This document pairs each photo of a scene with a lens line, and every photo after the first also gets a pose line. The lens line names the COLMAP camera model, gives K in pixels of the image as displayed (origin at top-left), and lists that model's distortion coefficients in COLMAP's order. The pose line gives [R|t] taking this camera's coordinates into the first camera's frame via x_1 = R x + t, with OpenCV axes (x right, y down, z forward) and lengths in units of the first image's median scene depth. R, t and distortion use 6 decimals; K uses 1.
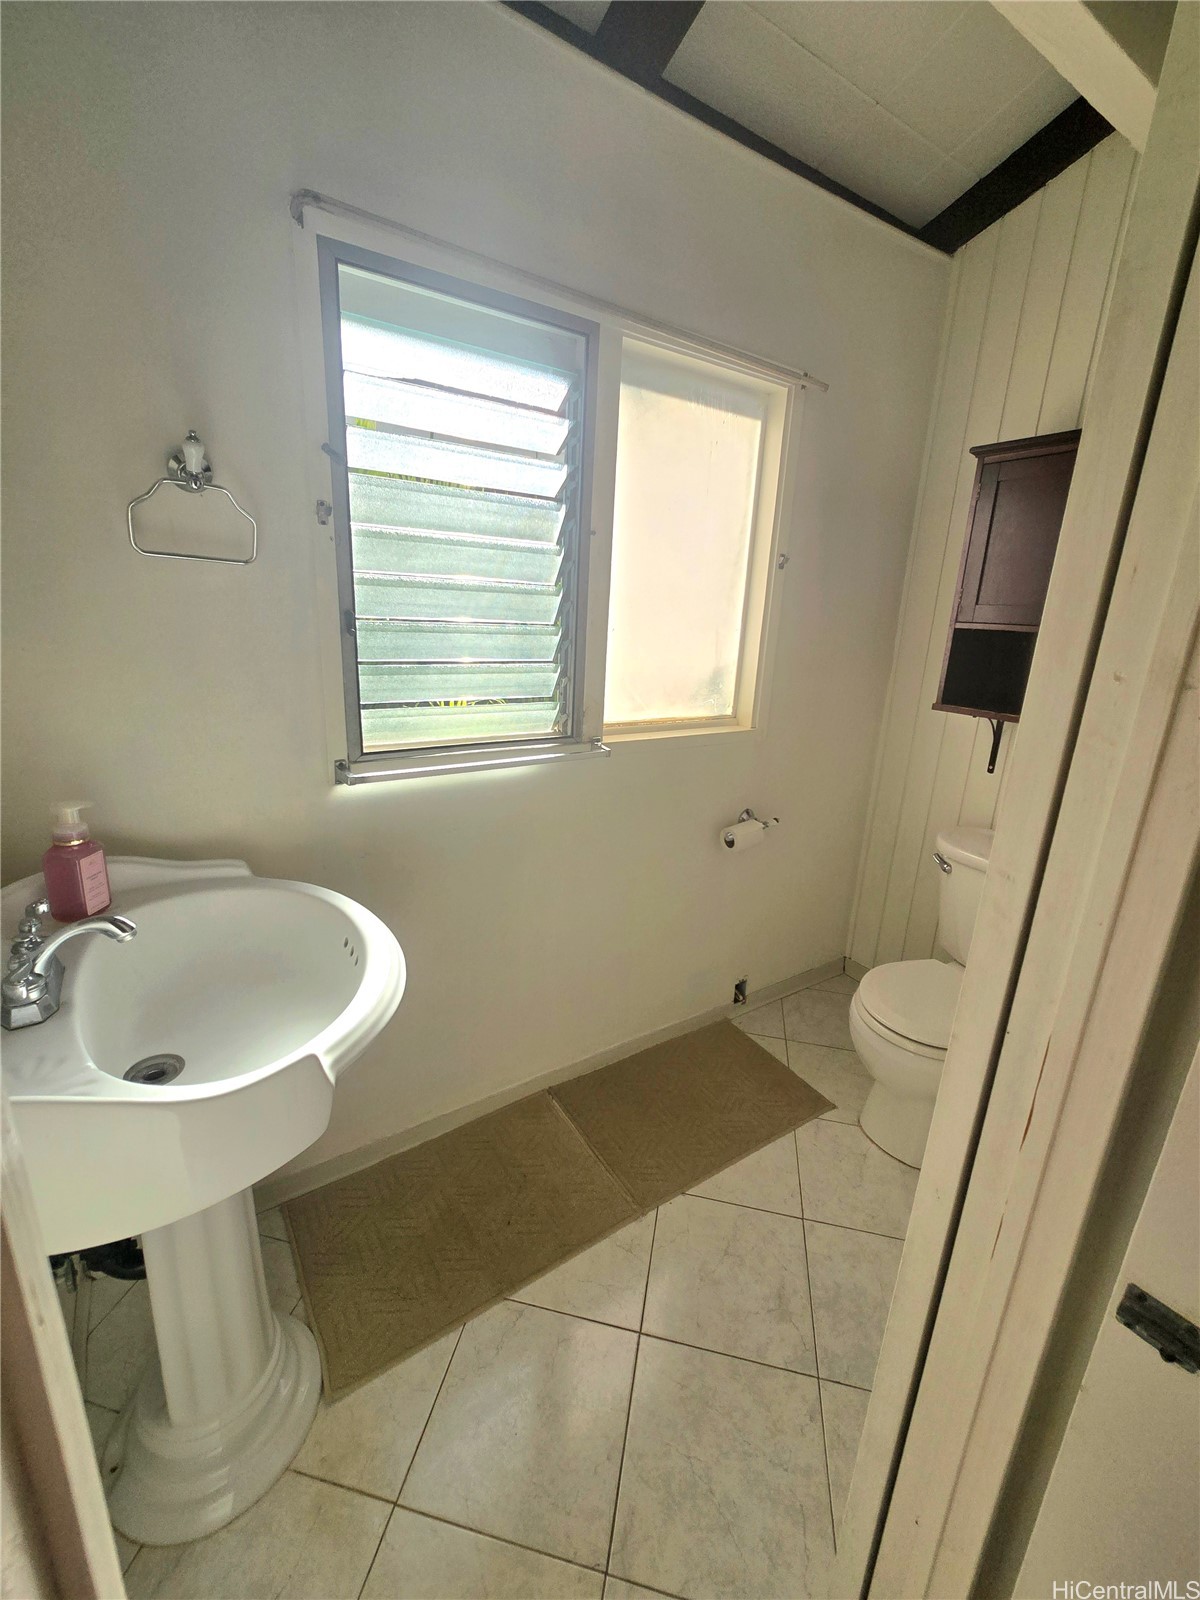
lens RADIAL K [[643.1, 0, 600.0], [0, 643.1, 800.0], [0, 0, 1]] dist [-0.007993, -0.000056]
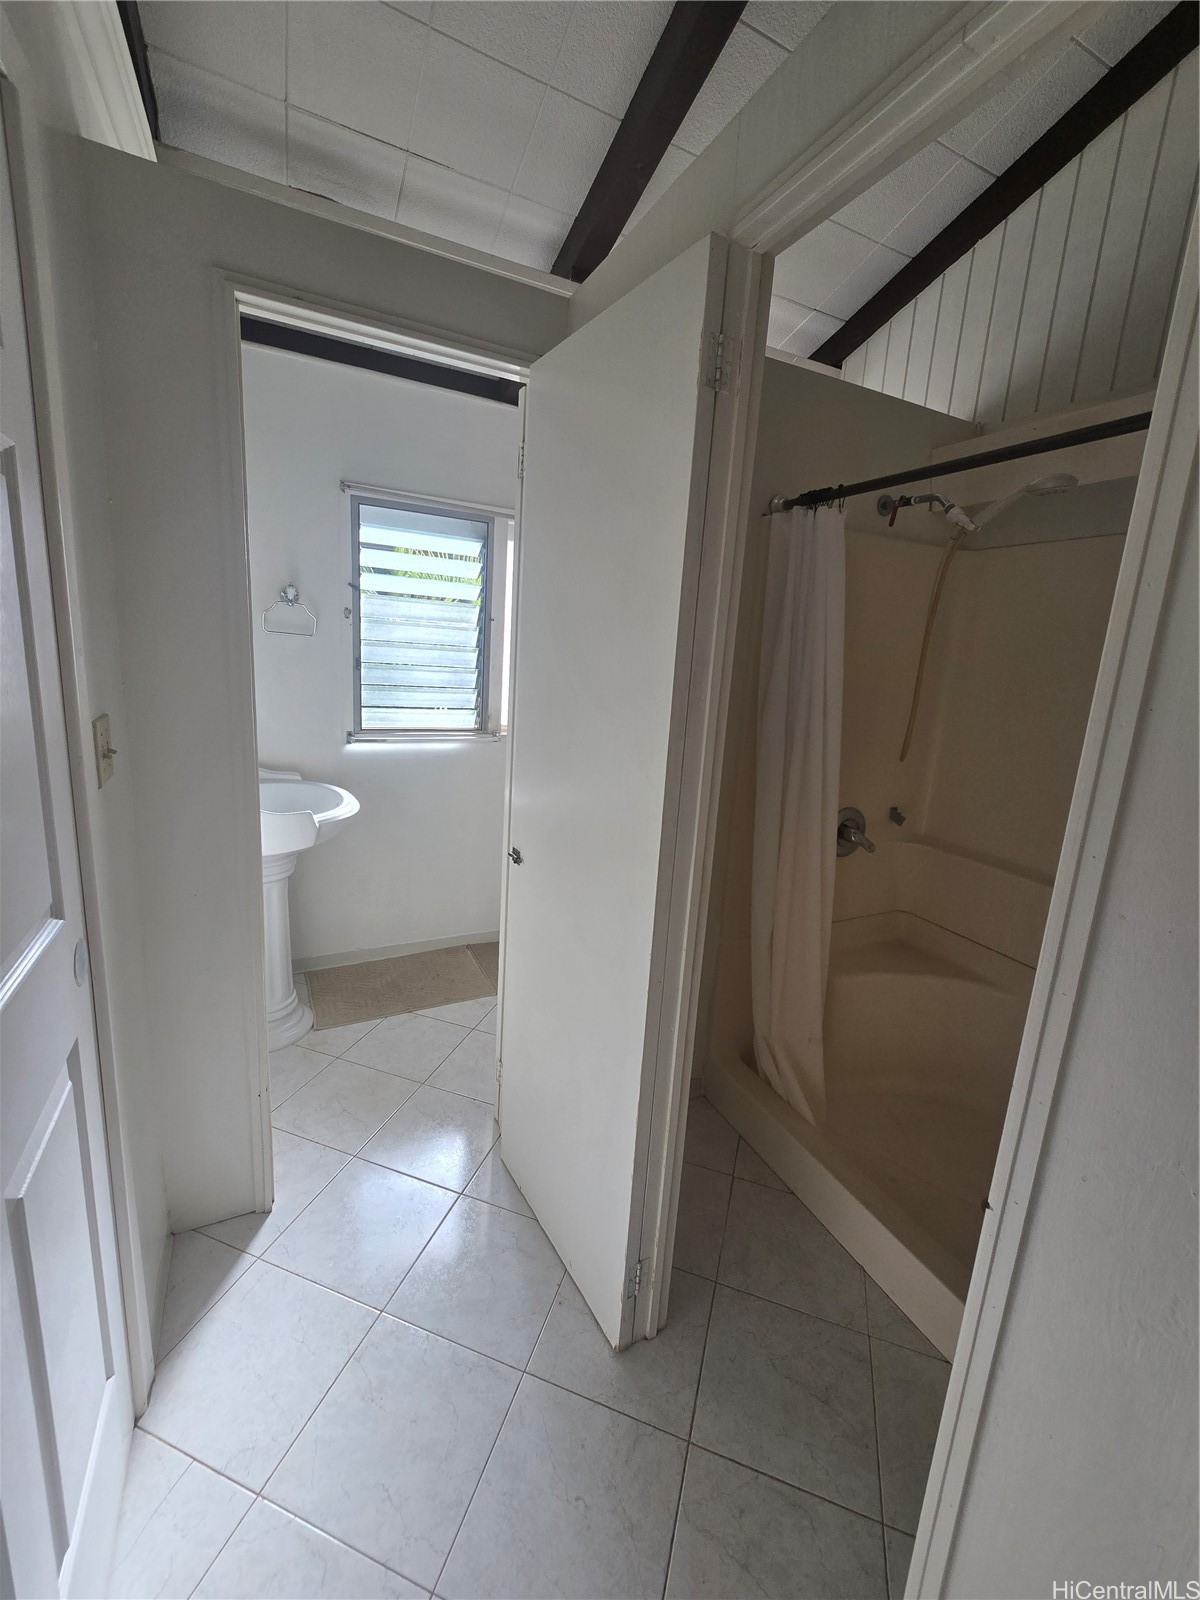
lens RADIAL K [[641.6, 0, 600.0], [0, 641.6, 800.0], [0, 0, 1]] dist [0.003009, 0.000337]
pose [[0.995110, 0.045140, -0.087854, 0.556547], [-0.050730, 0.996757, -0.062472, 0.235385], [0.084750, 0.066623, 0.994172, -0.906958]]
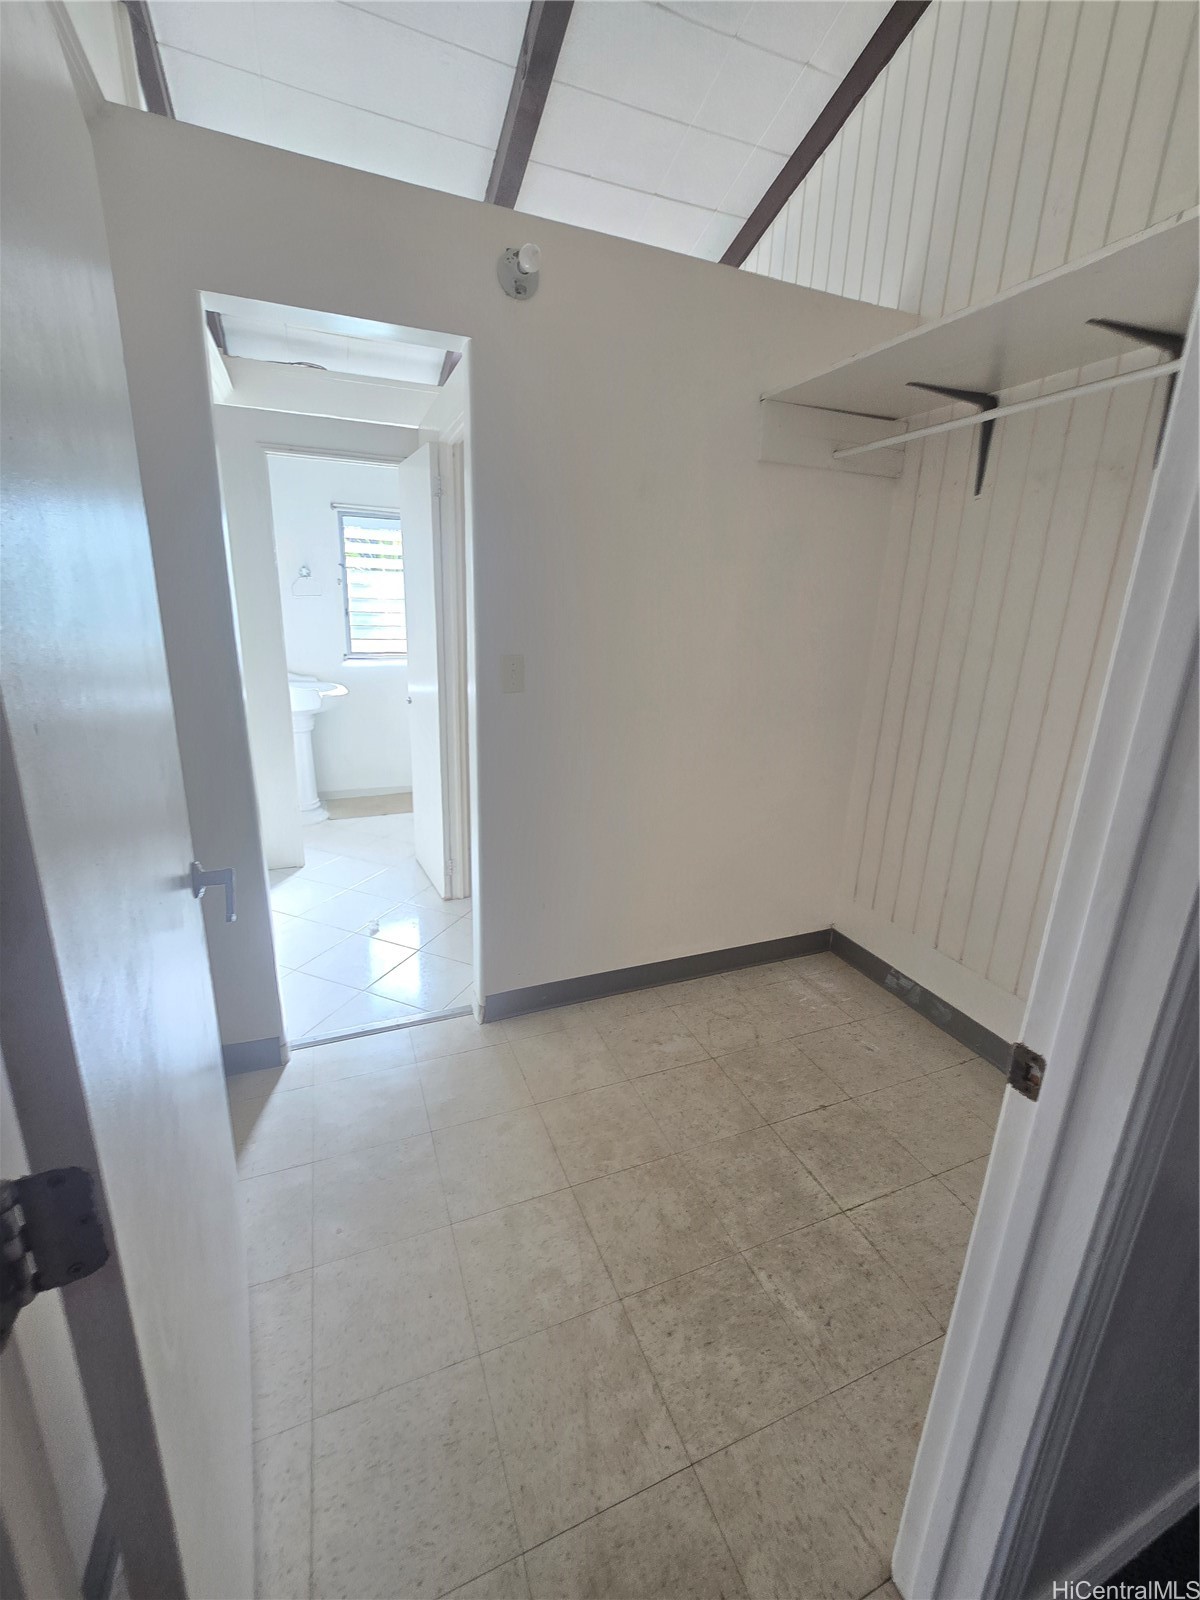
lens RADIAL K [[651.0, 0, 600.0], [0, 651.0, 800.0], [0, 0, 1]] dist [-0.000869, -0.000235]
pose [[0.987033, 0.039083, -0.155686, 1.453442], [-0.038851, 0.999235, 0.004532, 0.625287], [0.155744, 0.001576, 0.987796, -2.121387]]
